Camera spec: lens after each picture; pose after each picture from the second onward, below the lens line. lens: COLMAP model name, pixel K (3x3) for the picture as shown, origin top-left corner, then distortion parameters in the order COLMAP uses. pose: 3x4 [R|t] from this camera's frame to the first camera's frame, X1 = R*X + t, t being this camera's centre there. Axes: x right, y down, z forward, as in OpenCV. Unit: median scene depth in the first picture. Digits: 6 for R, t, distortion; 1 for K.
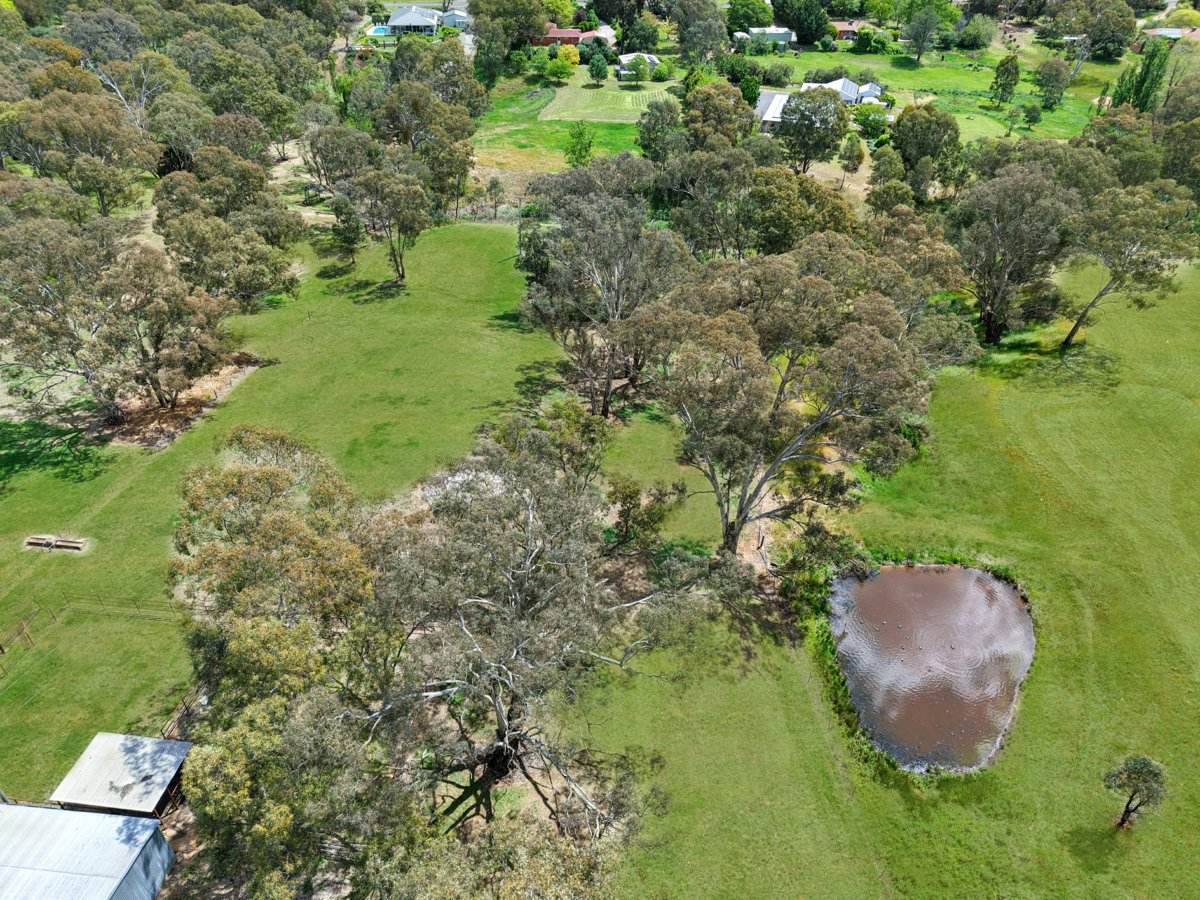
lens RADIAL K [[799.5, 0, 599.5], [0, 799.5, 455.8], [0, 0, 1]] dist [0.031322, -0.029401]
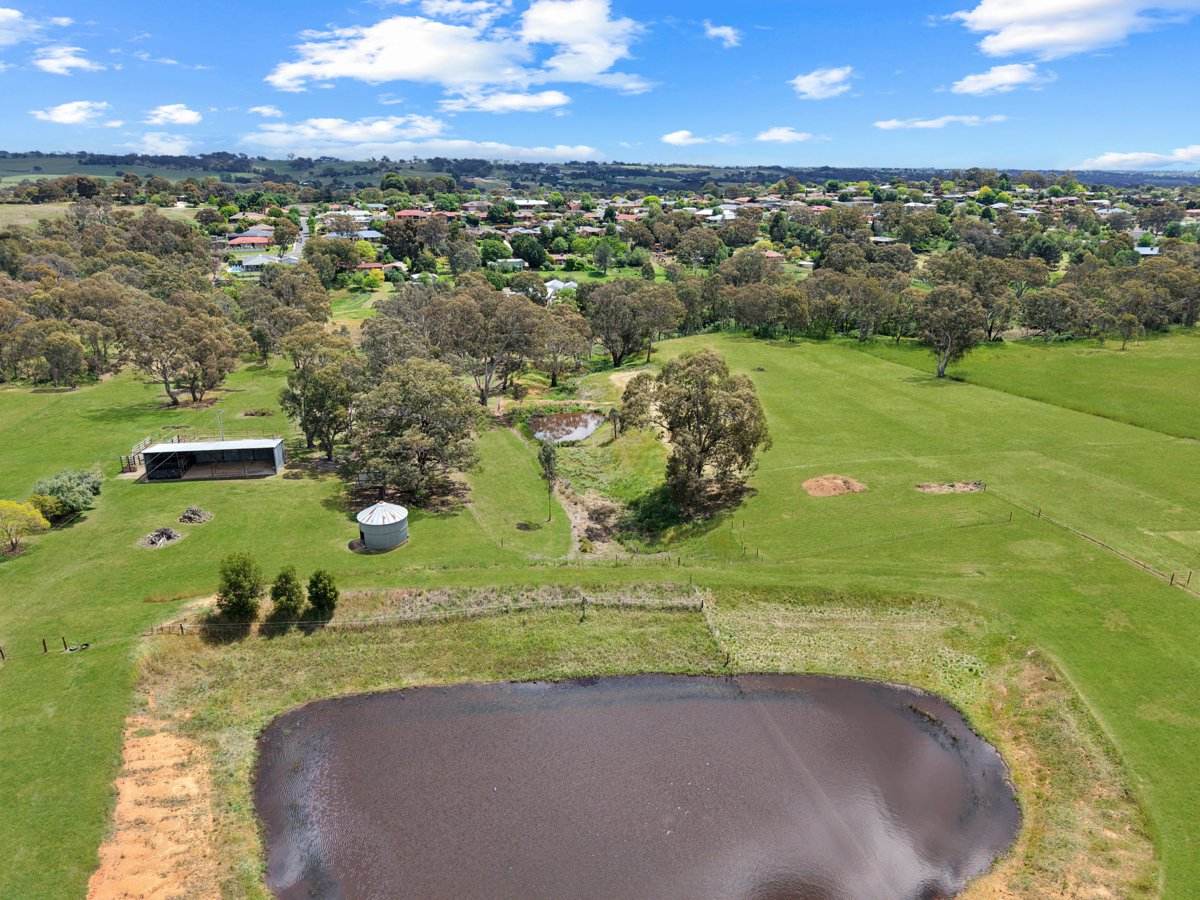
lens RADIAL K [[803.4, 0, 599.6], [0, 803.4, 452.6], [0, 0, 1]] dist [0.028597, -0.020980]
pose [[0.966264, -0.094373, 0.239639, -0.036074], [0.160333, 0.948581, -0.272924, 0.377572], [-0.201560, 0.302138, 0.931711, -0.500220]]
